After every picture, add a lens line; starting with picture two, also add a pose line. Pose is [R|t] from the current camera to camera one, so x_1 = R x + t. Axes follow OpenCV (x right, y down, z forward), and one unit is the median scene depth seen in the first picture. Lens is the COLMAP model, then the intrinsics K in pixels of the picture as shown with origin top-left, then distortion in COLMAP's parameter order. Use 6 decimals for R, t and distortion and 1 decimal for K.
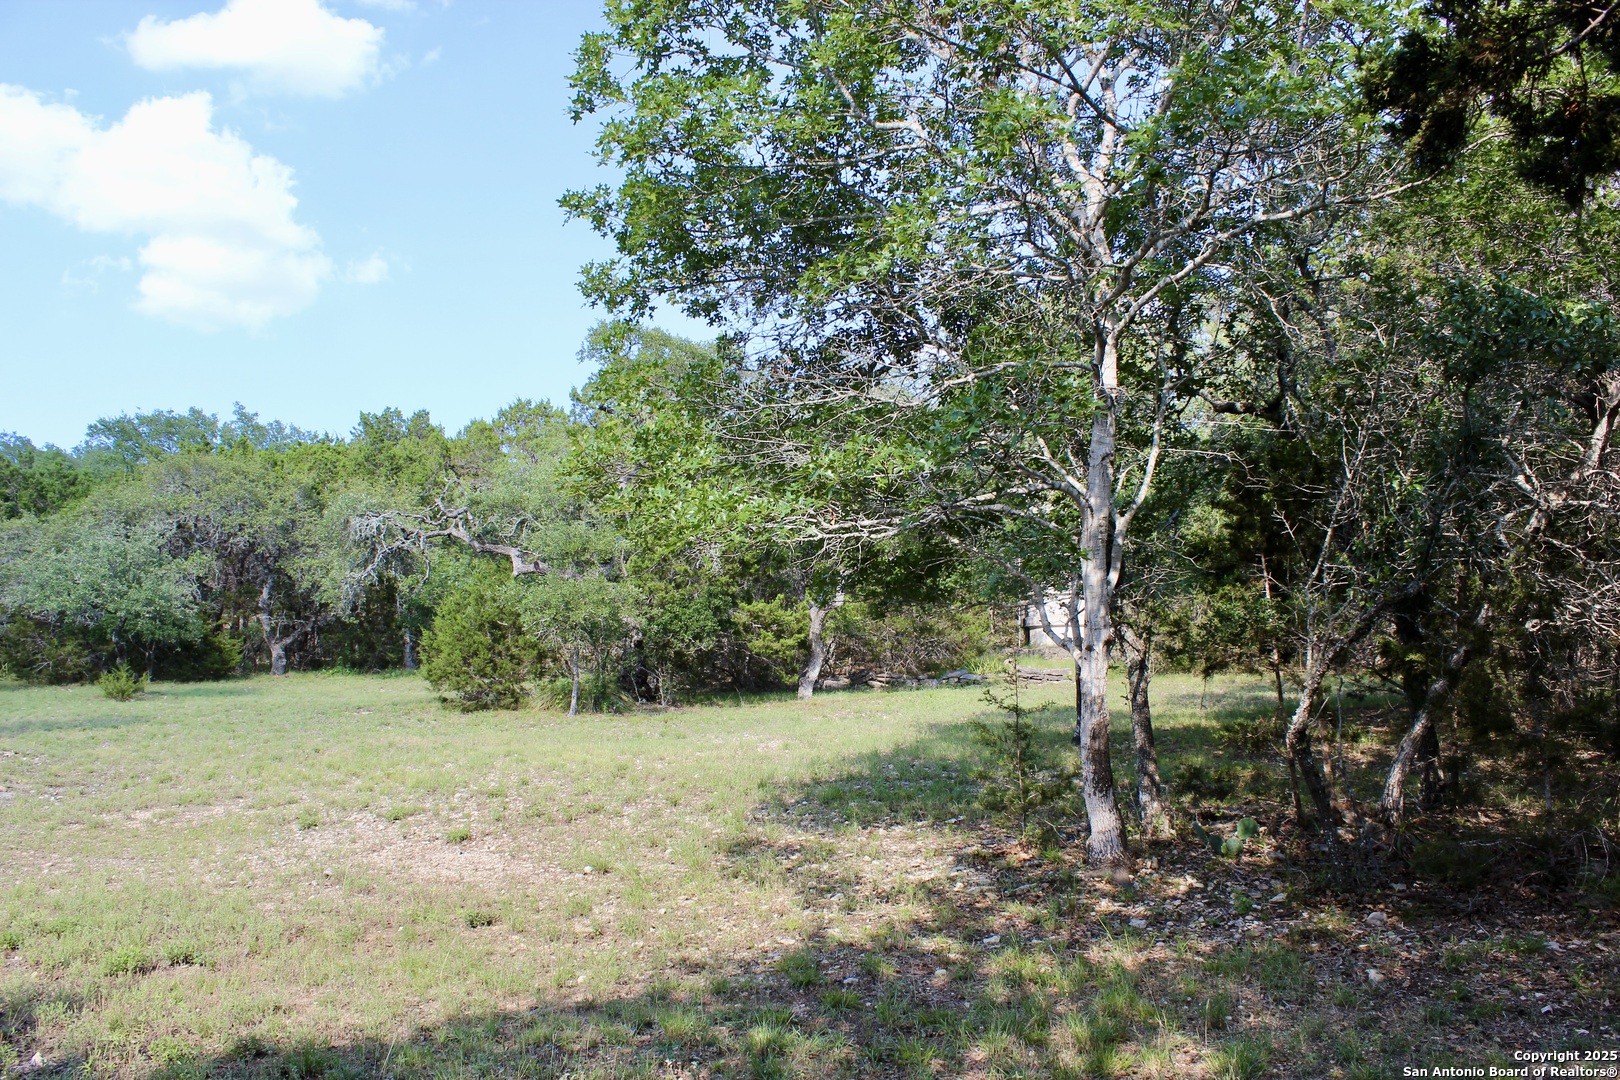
lens RADIAL K [[1353.9, 0, 810.3], [0, 1353.9, 540.2], [0, 0, 1]] dist [-0.128126, 0.117630]
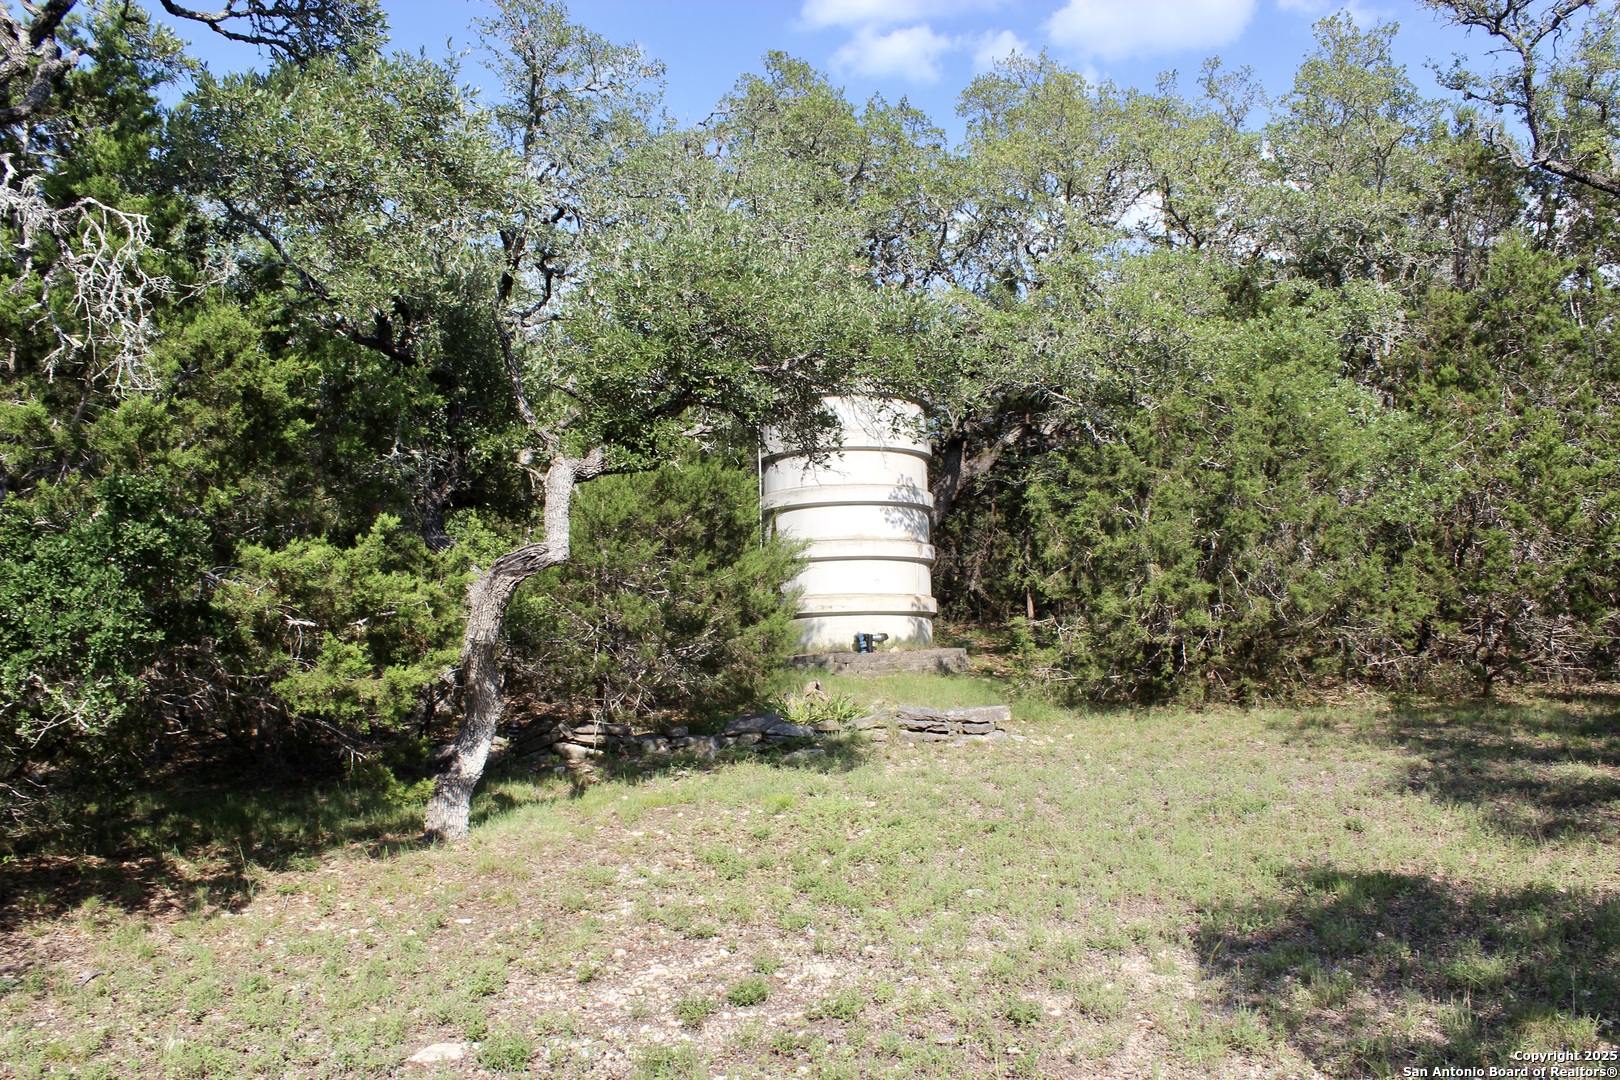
lens RADIAL K [[1353.9, 0, 807.8], [0, 1353.9, 538.2], [0, 0, 1]] dist [-0.128126, 0.117630]
pose [[0.941503, 0.005996, 0.336952, -0.033413], [-0.007758, 0.999962, 0.003885, 0.042197], [-0.336916, -0.006272, 0.941514, 0.681218]]
